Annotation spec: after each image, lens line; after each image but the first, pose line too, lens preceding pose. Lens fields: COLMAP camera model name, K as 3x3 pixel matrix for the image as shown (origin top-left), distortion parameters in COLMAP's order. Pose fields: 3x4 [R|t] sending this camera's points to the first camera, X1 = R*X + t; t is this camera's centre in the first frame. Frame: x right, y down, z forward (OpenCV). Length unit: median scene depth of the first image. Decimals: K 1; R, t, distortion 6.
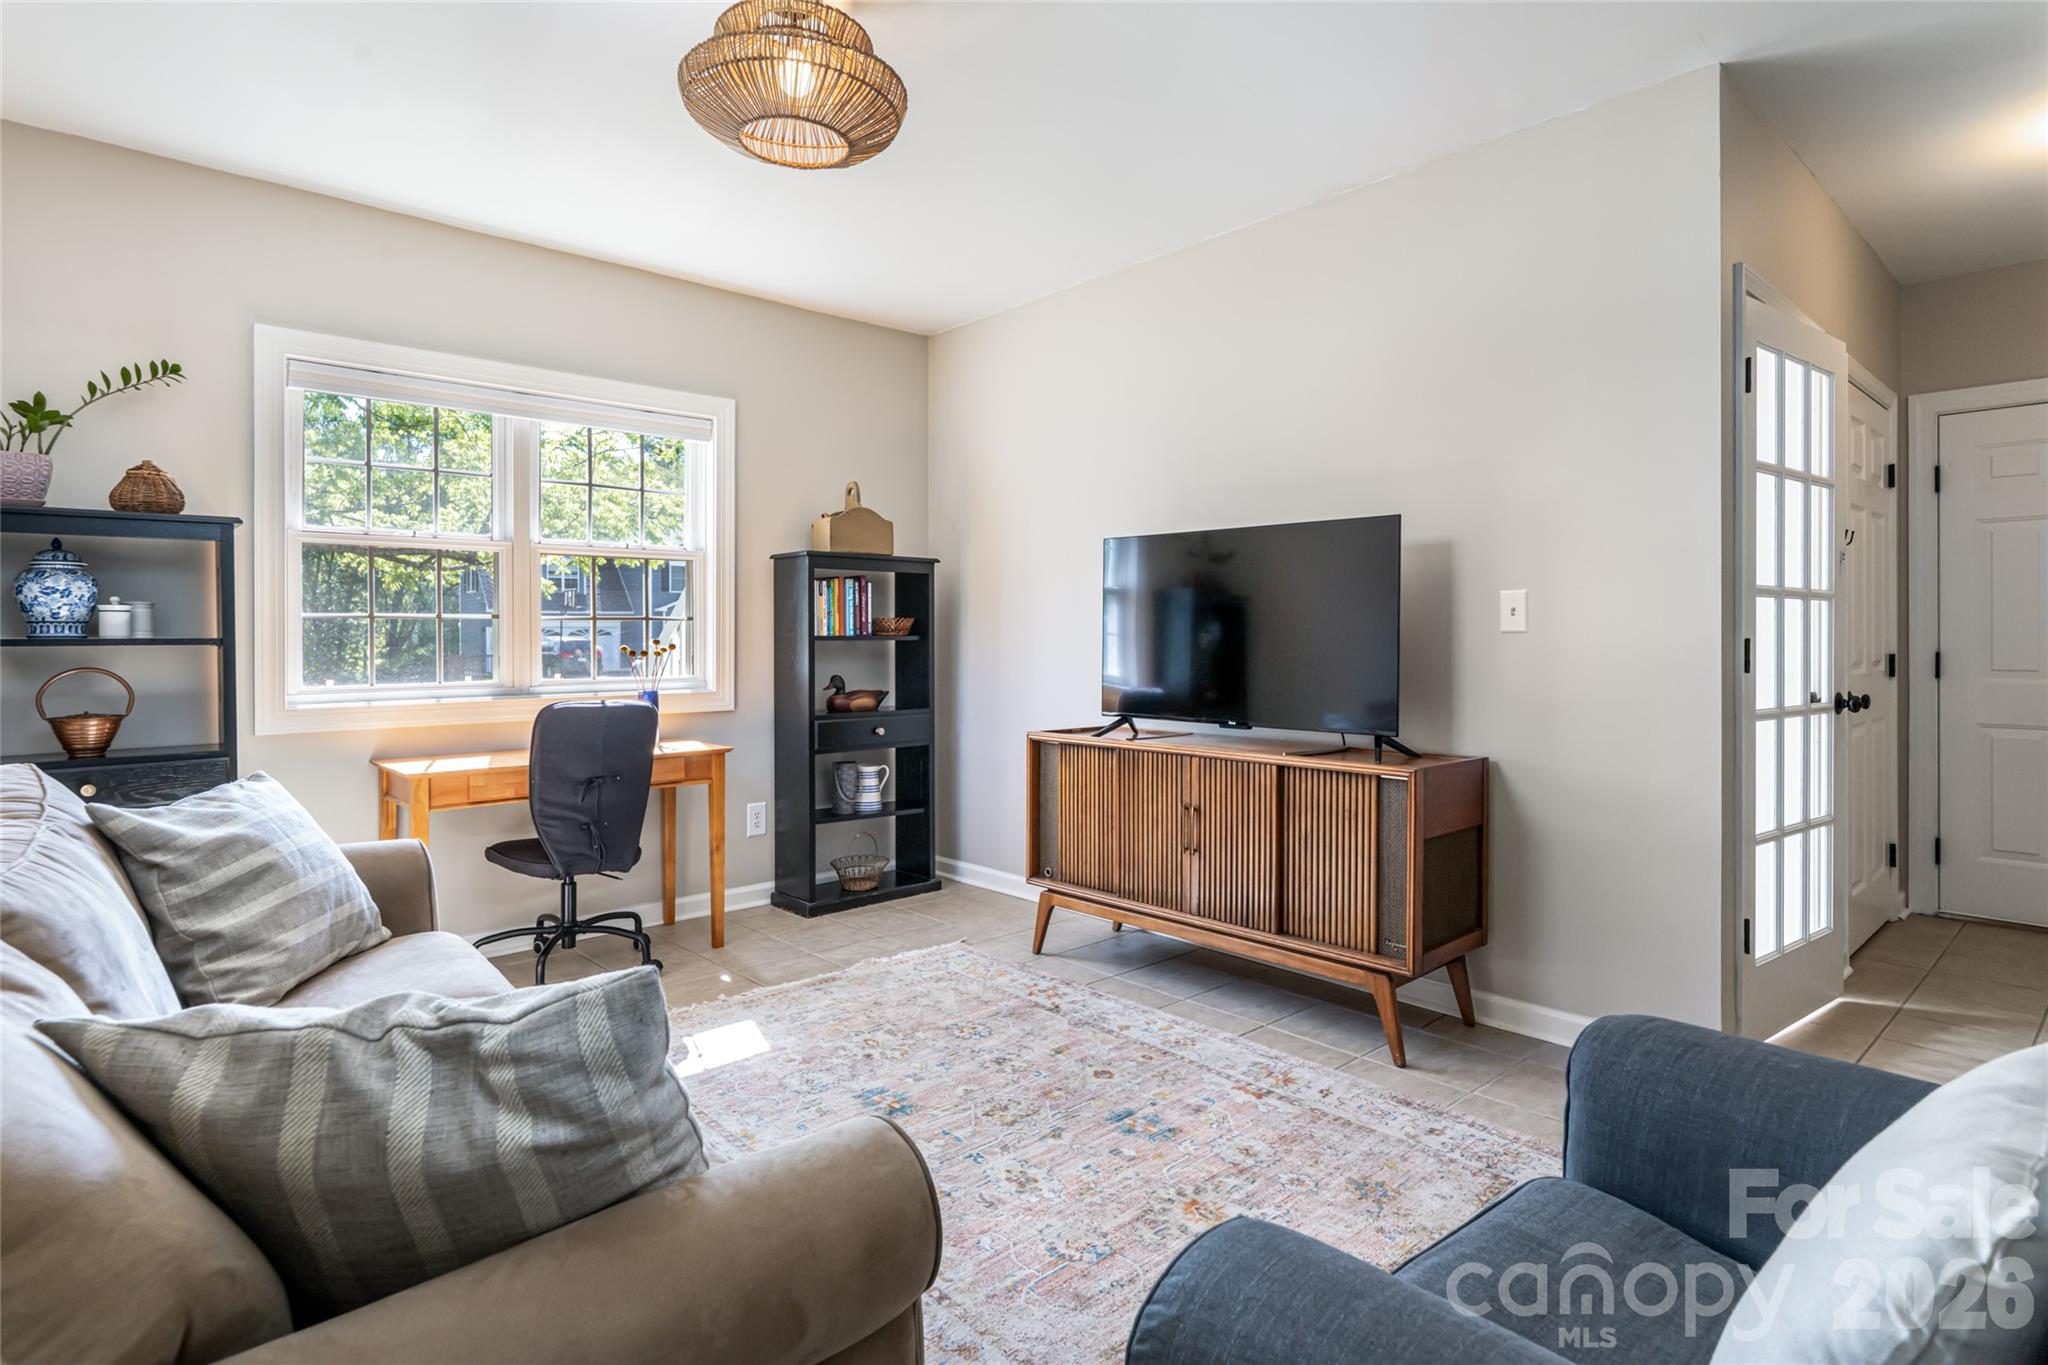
lens RADIAL K [[1048.0, 0, 1012.4], [0, 1048.0, 677.7], [0, 0, 1]] dist [0.001627, -0.000403]
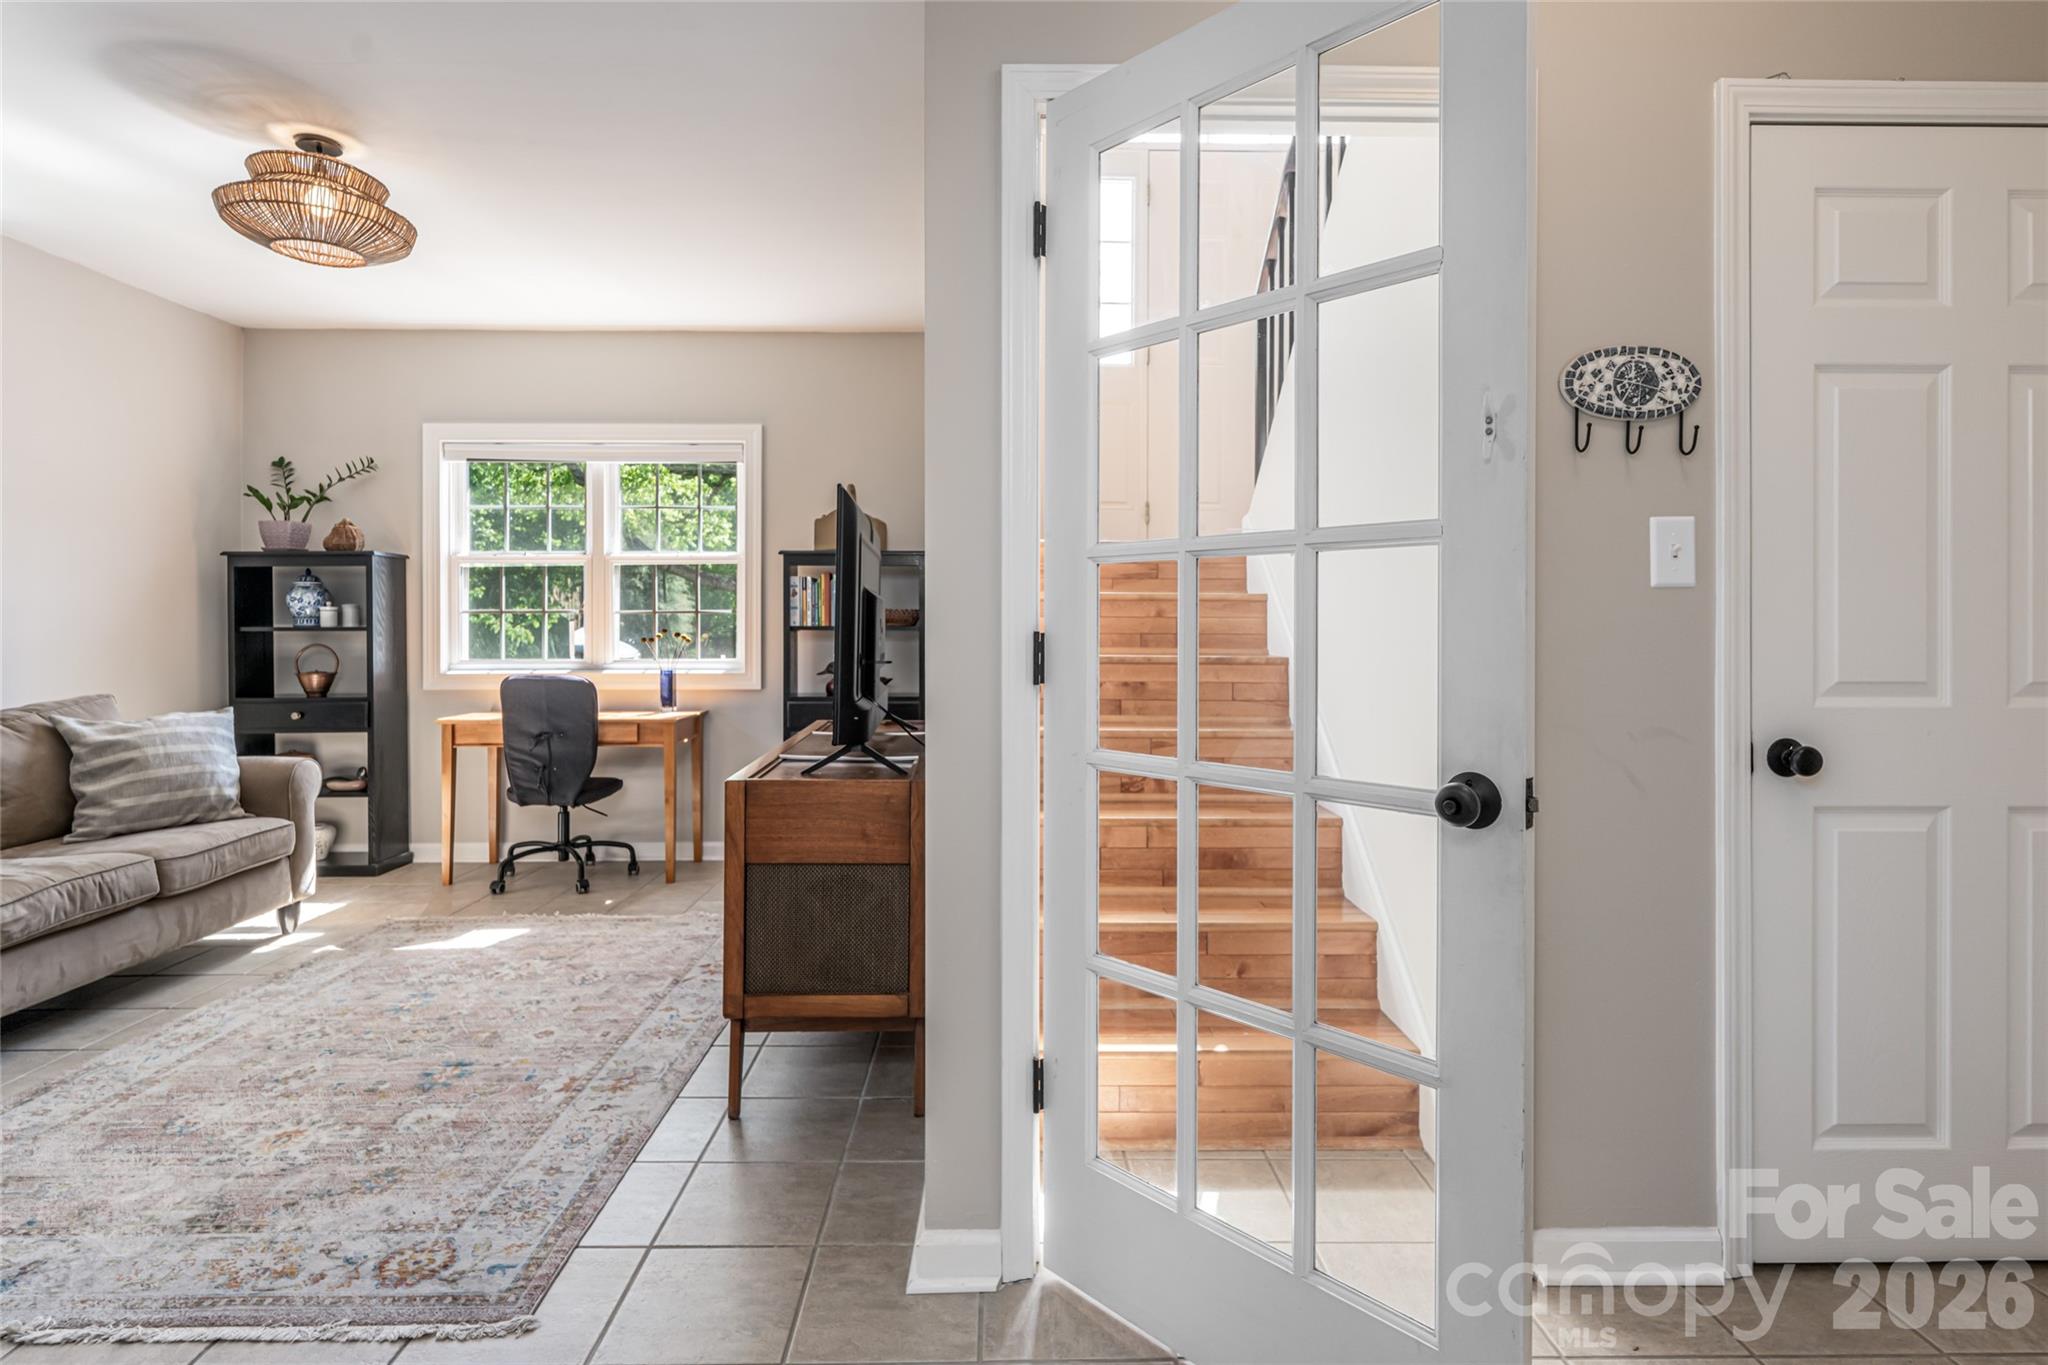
lens RADIAL K [[1024.1, 0, 1016.2], [0, 1024.1, 671.5], [0, 0, 1]] dist [-0.002597, 0.000152]
pose [[0.758514, 0.029230, -0.651001, 1.057047], [-0.027097, 0.999544, 0.013308, -0.018652], [0.651093, 0.007546, 0.758961, 0.485580]]
